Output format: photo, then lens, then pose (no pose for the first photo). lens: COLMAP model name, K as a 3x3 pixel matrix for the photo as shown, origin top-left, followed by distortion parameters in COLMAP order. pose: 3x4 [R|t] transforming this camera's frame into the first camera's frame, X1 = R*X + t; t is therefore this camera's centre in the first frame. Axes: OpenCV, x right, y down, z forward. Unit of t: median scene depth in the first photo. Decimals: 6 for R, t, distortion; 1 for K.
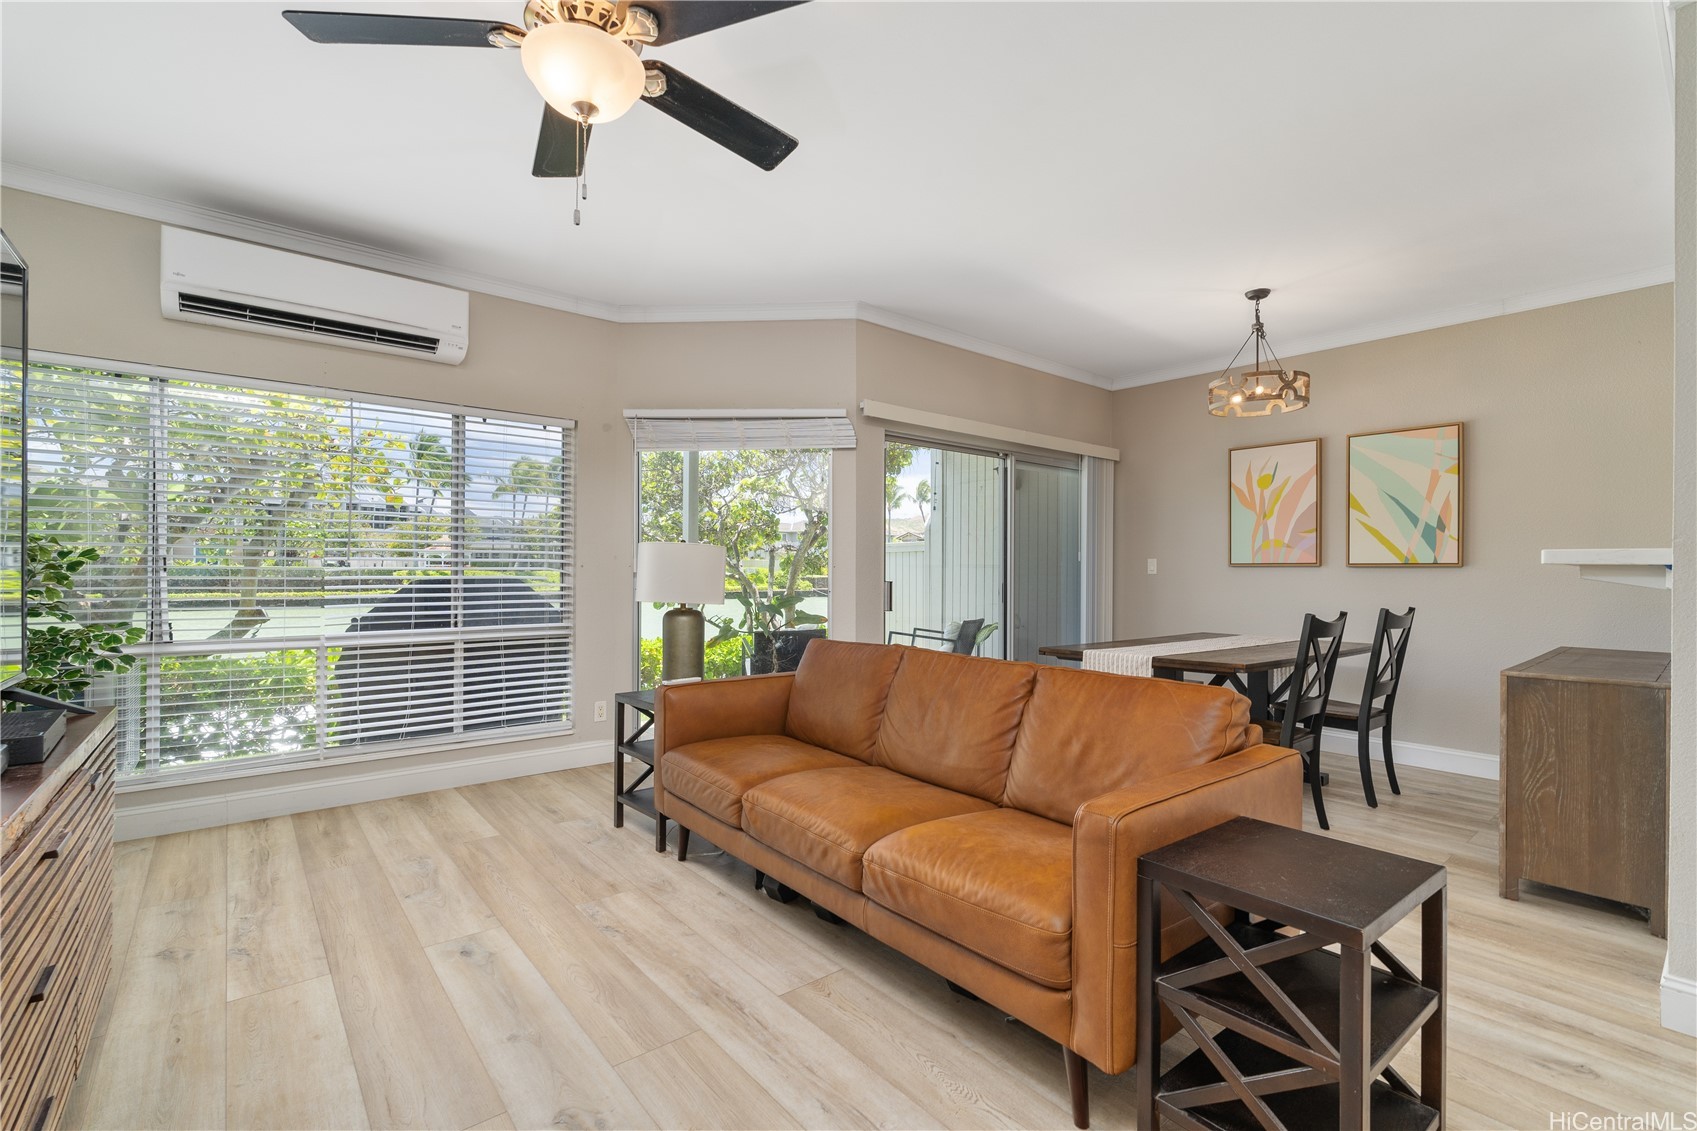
lens RADIAL K [[755.5, 0, 847.1], [0, 755.5, 568.0], [0, 0, 1]] dist [-0.005941, 0.000151]
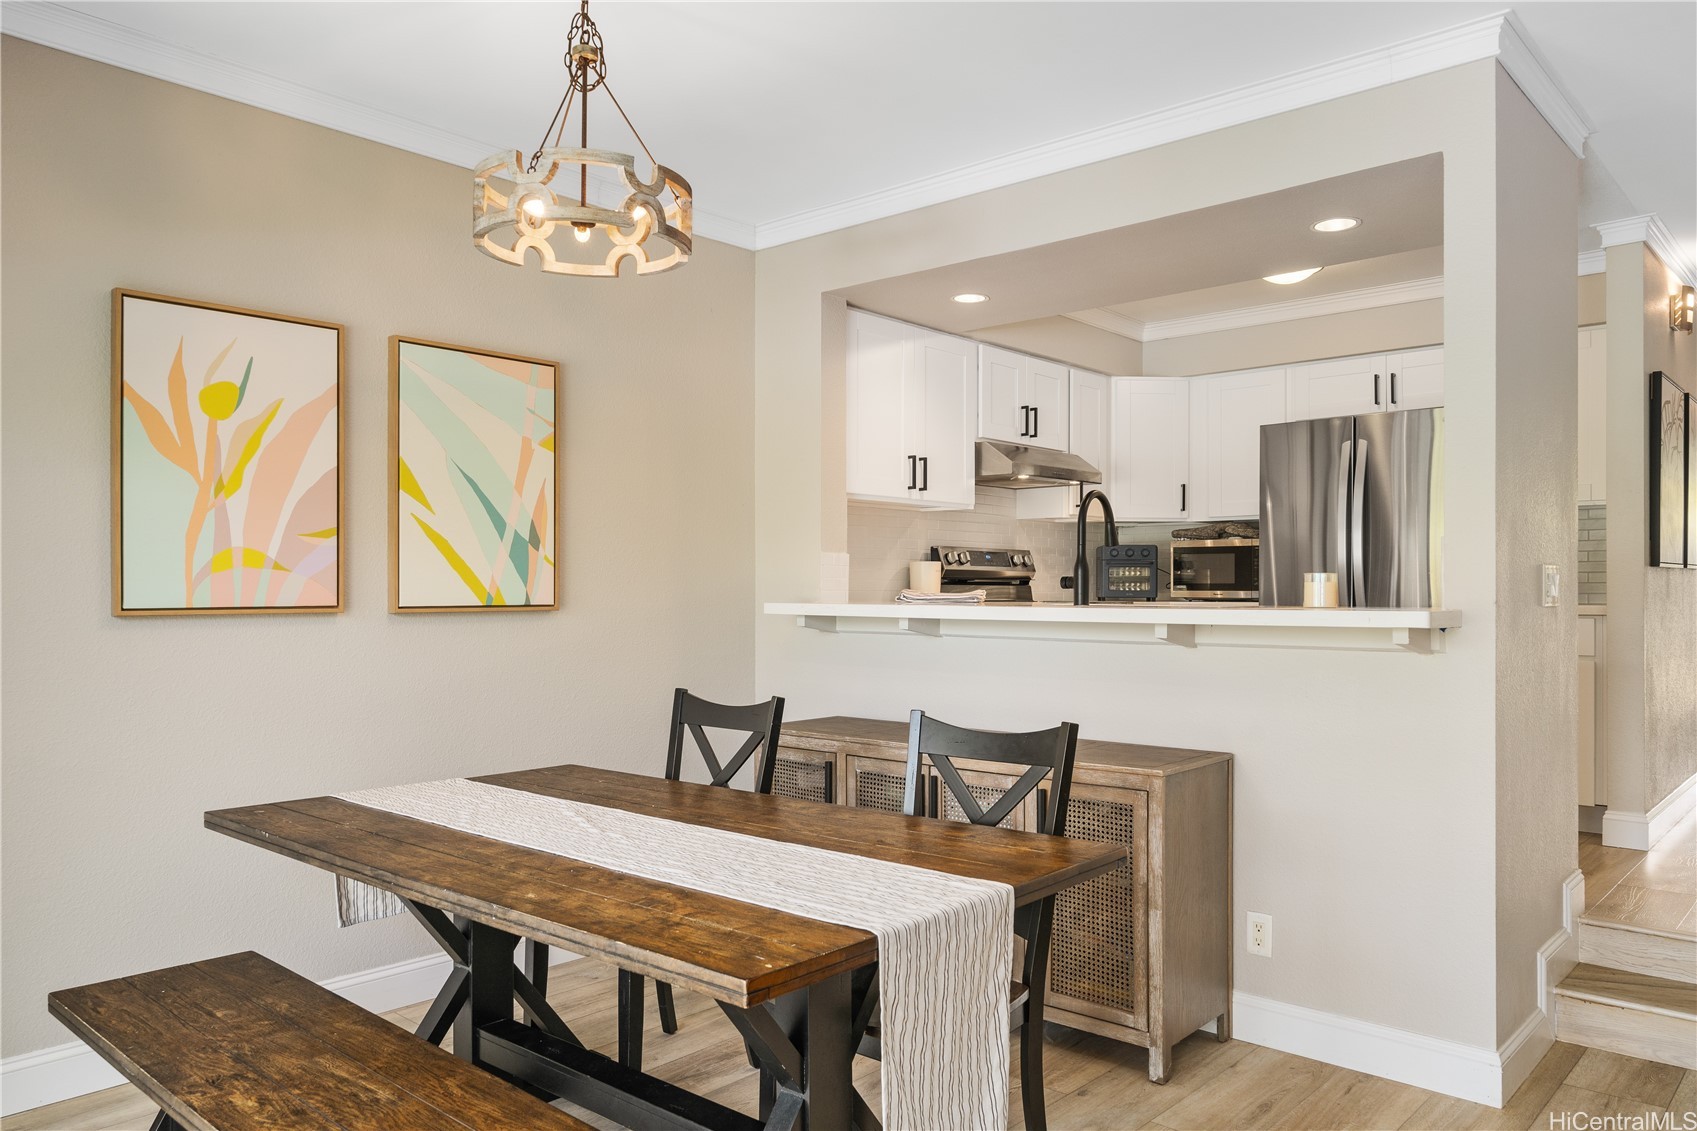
lens RADIAL K [[1208.8, 0, 849.9], [0, 1208.8, 574.3], [0, 0, 1]] dist [0.001518, 0.000091]
pose [[-0.152815, 0.000590, 0.988255, -0.144051], [-0.010379, 0.999944, -0.002202, -0.030099], [-0.988200, -0.010593, -0.152800, 0.913665]]
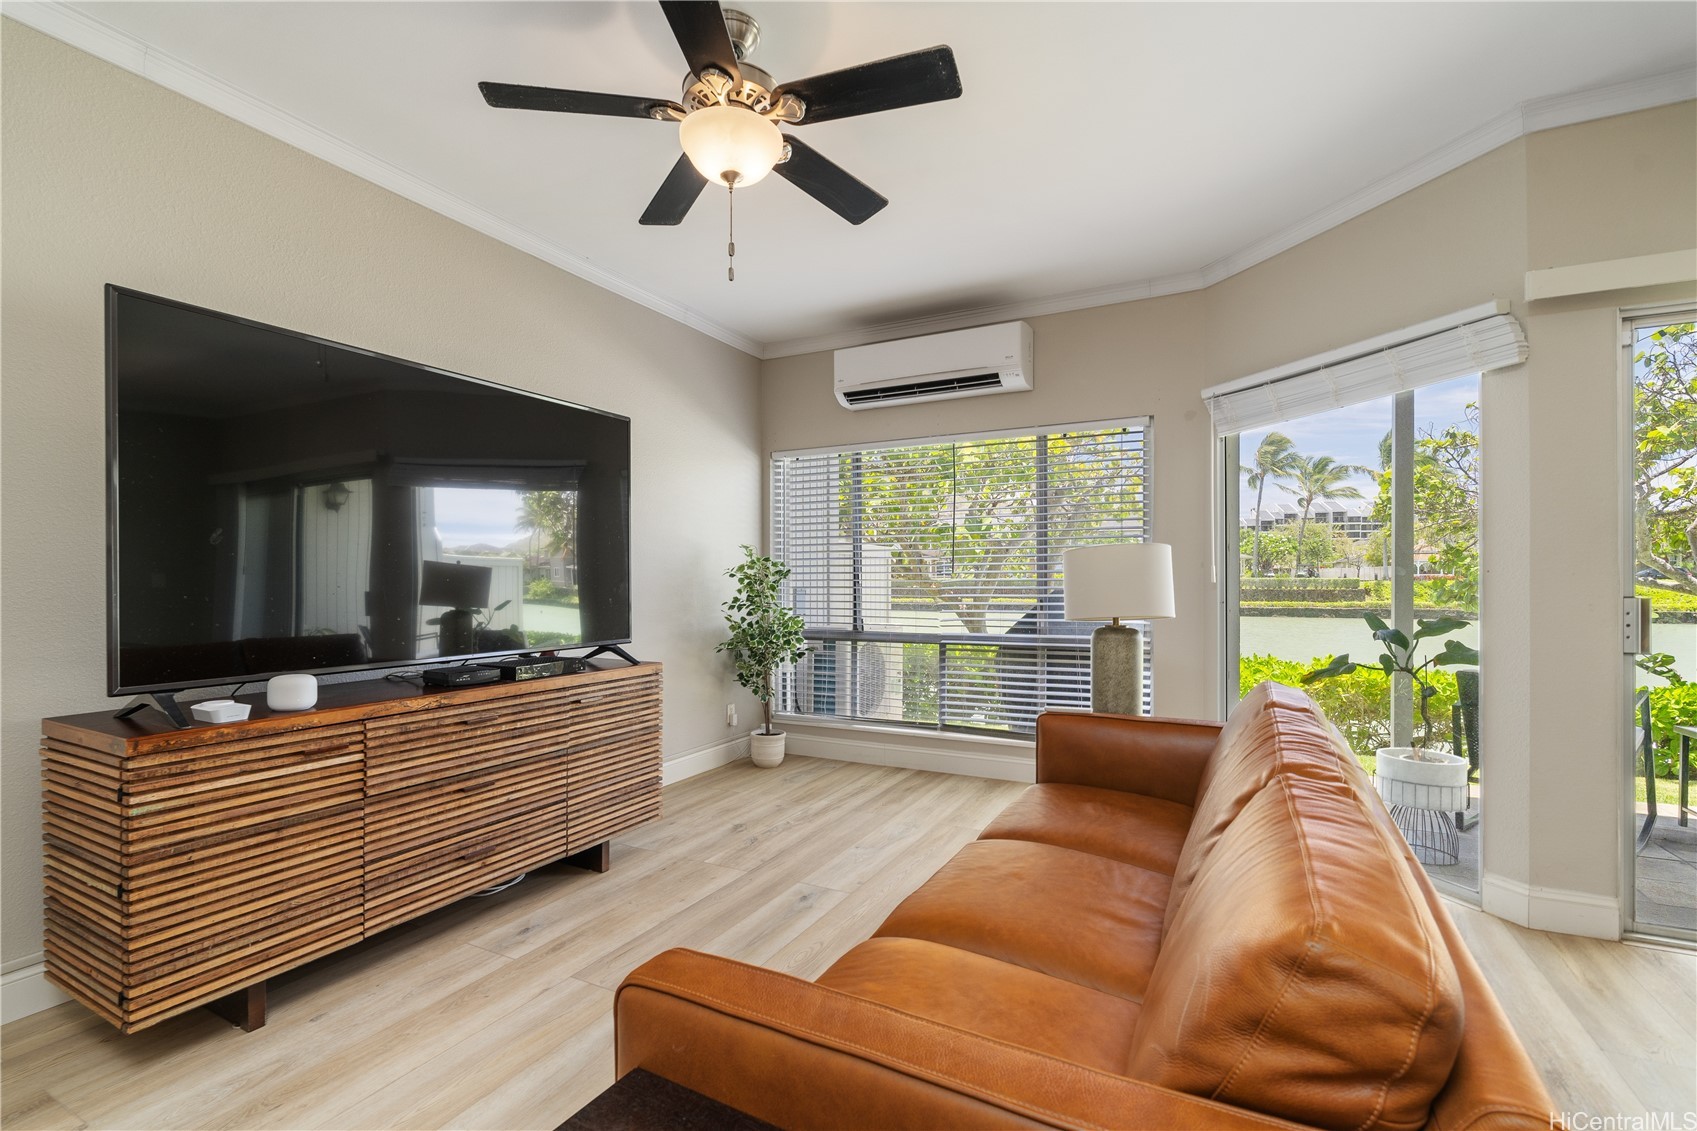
lens RADIAL K [[755.5, 0, 853.0], [0, 755.5, 577.6], [0, 0, 1]] dist [-0.005941, 0.000151]
pose [[0.392149, -0.009969, -0.919848, 0.334764], [0.008338, 0.999939, -0.007283, 0.003768], [0.919864, -0.004814, 0.392208, 0.313184]]
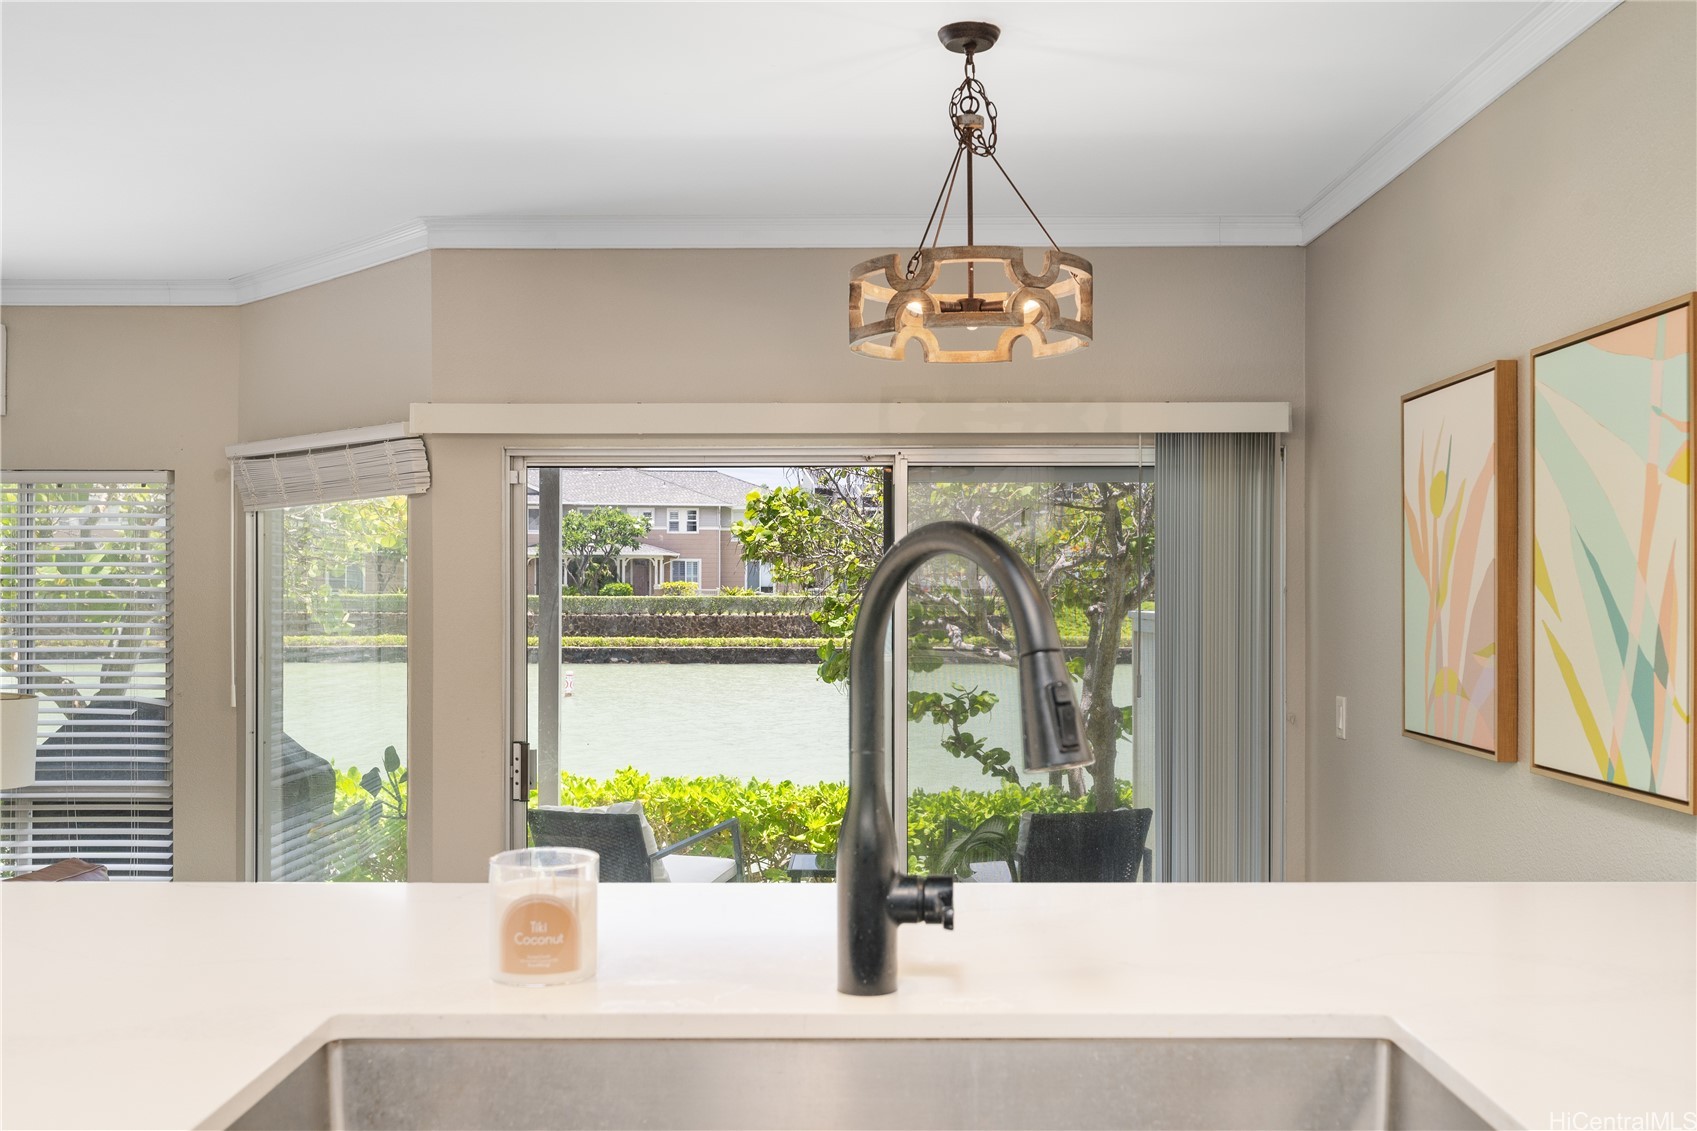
lens RADIAL K [[1515.9, 0, 847.2], [0, 1515.9, 581.5], [0, 0, 1]] dist [-0.012859, -0.010660]
pose [[0.768530, -0.011974, -0.639701, 0.926505], [0.008197, 0.999927, -0.008870, -0.084987], [0.639761, 0.001573, 0.768572, 0.373834]]
